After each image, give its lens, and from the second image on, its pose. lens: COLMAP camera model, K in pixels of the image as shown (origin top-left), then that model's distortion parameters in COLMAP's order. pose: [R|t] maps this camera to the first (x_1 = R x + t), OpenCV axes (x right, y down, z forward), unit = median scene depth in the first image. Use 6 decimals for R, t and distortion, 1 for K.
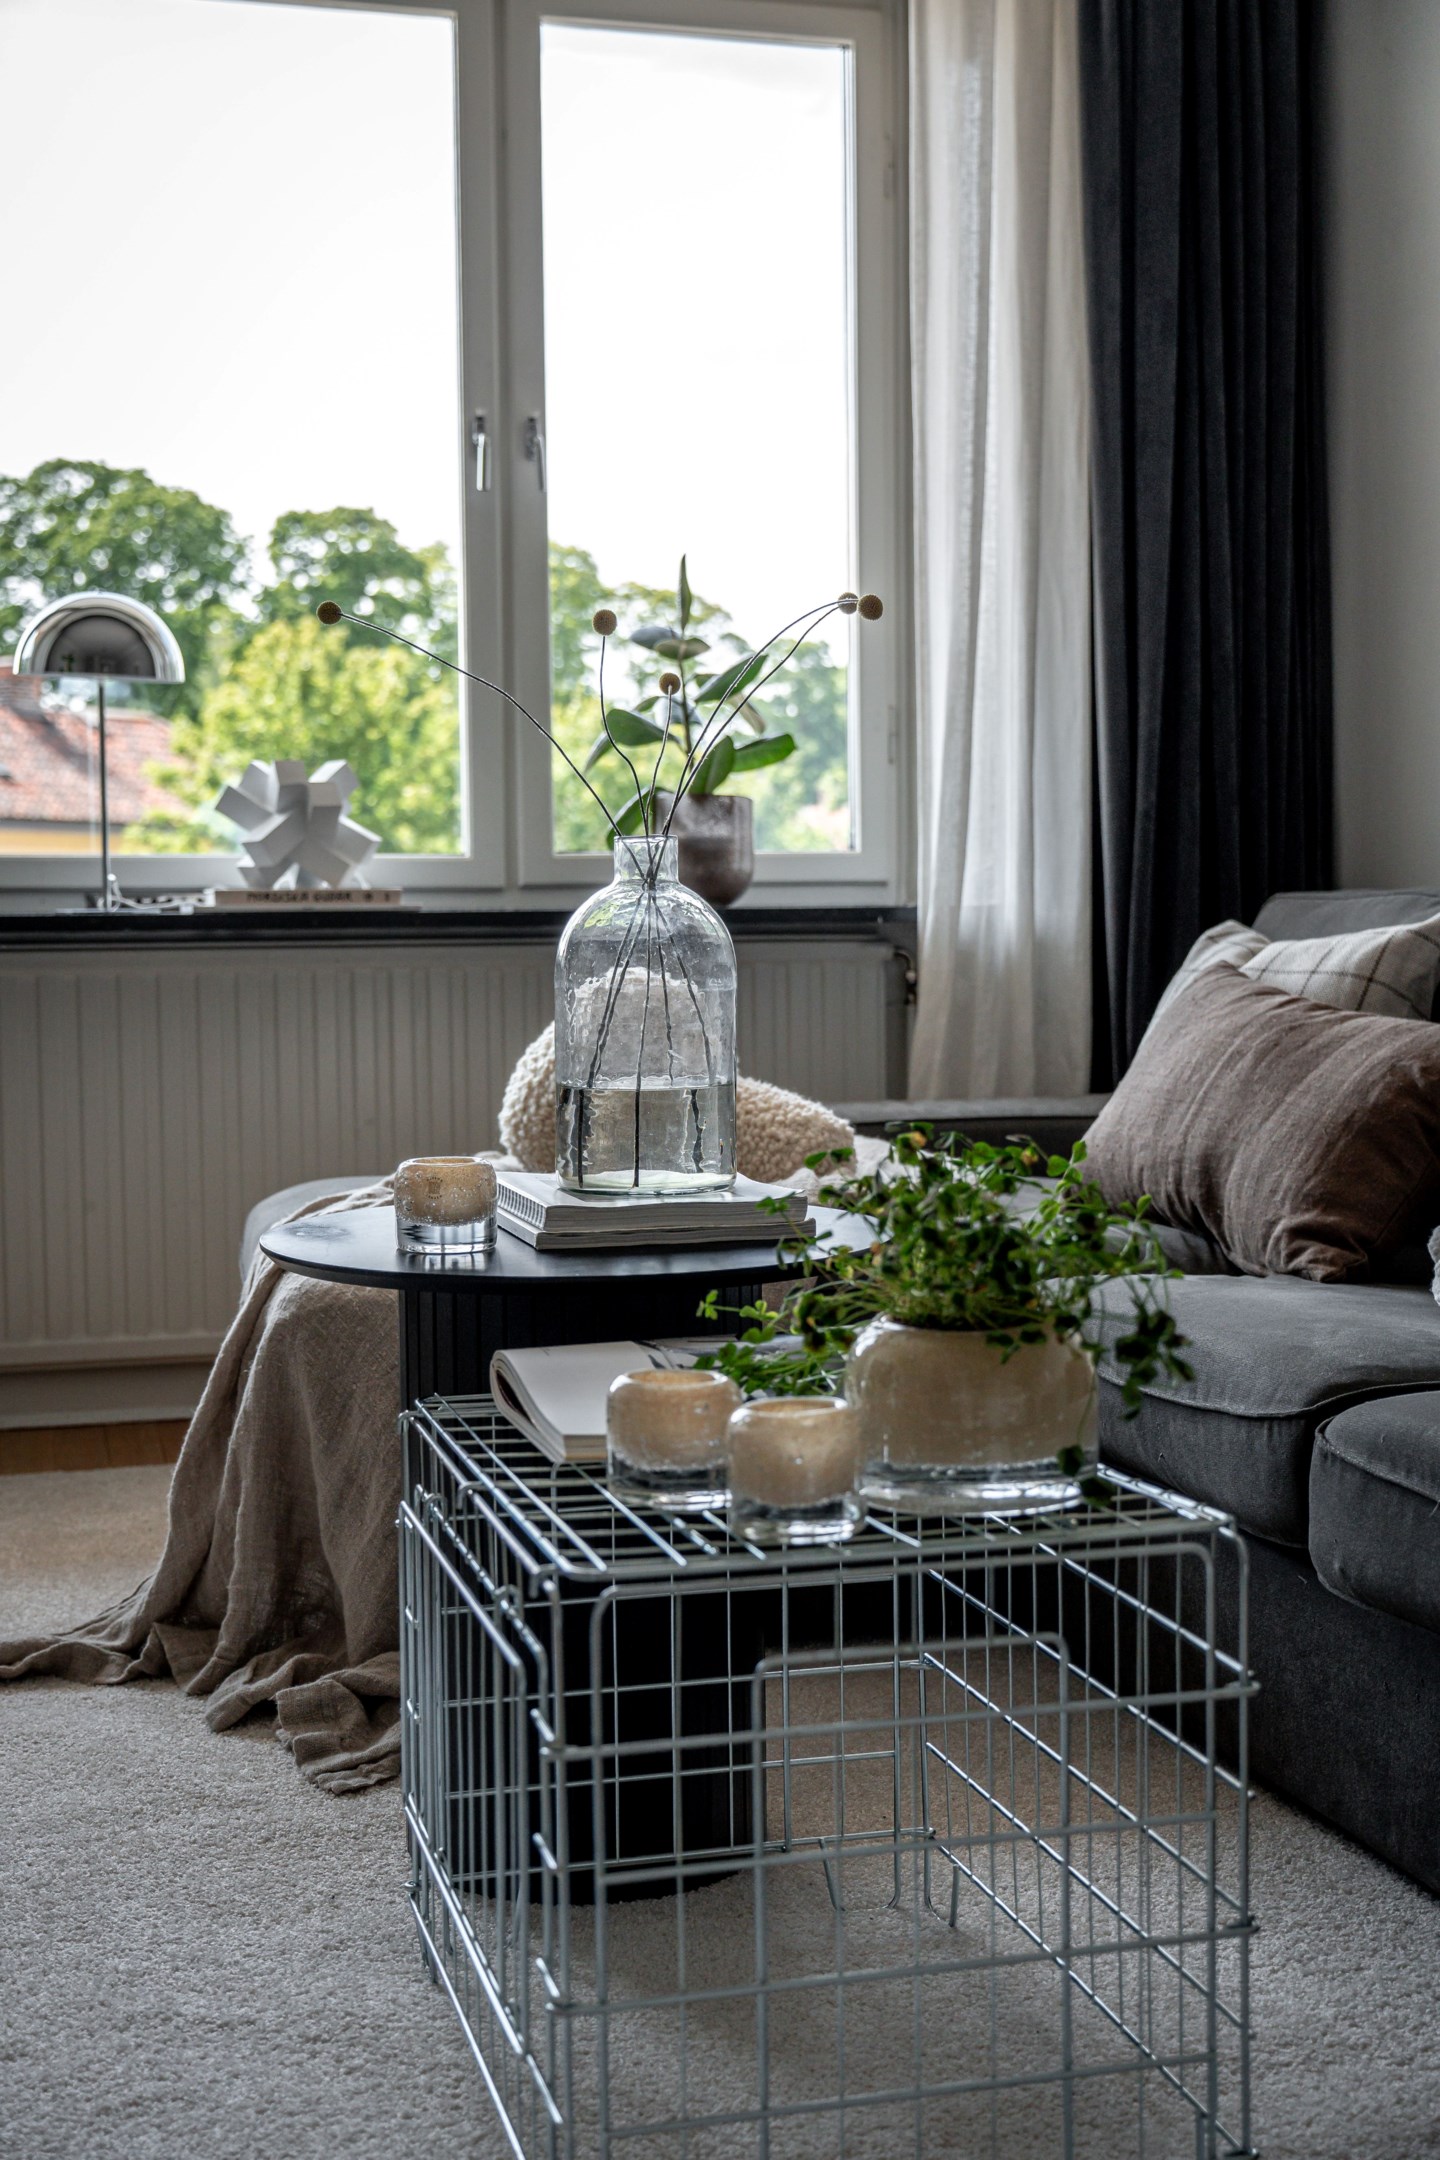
lens RADIAL K [[2584.3, 0, 720.8], [0, 2584.3, 1081.0], [0, 0, 1]] dist [0.021284, 0.000000]
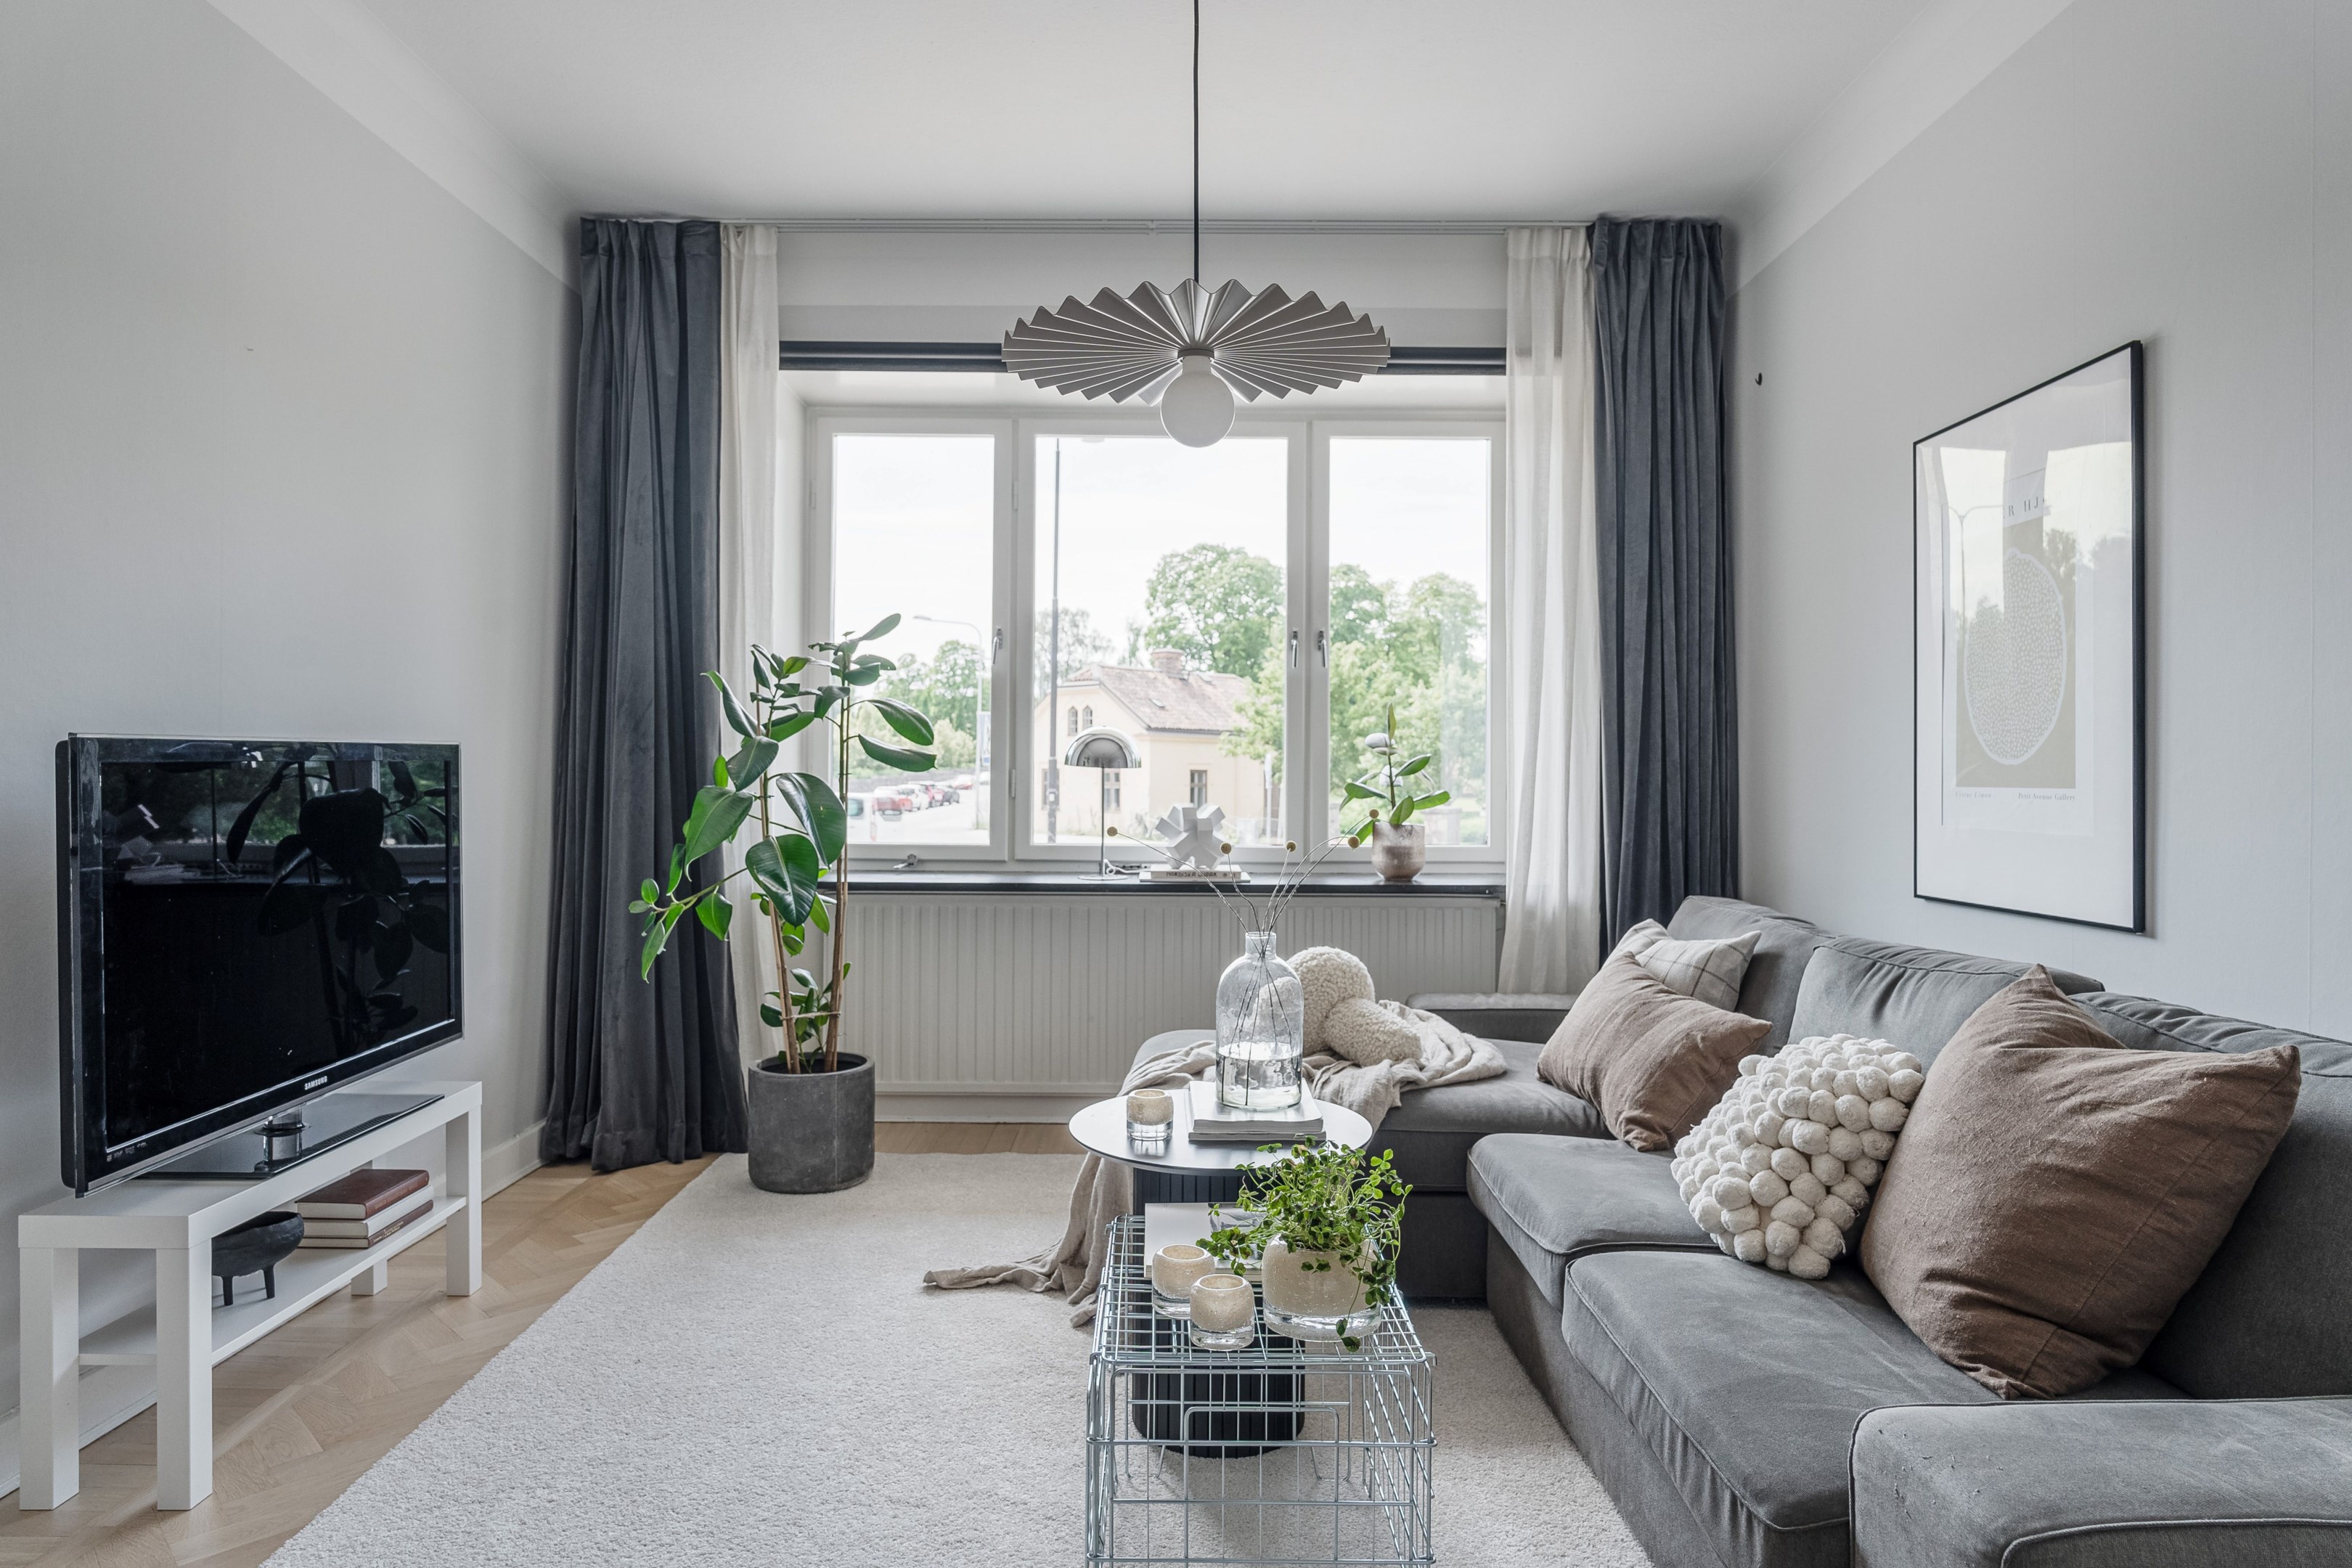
lens RADIAL K [[1357.5, 0, 1172.6], [0, 1357.5, 786.5], [0, 0, 1]] dist [-0.008786, 0.002440]
pose [[0.965110, 0.017511, -0.261260, 0.141953], [-0.031937, 0.998184, -0.051075, -0.117488], [0.259891, 0.057636, 0.963916, -0.067966]]
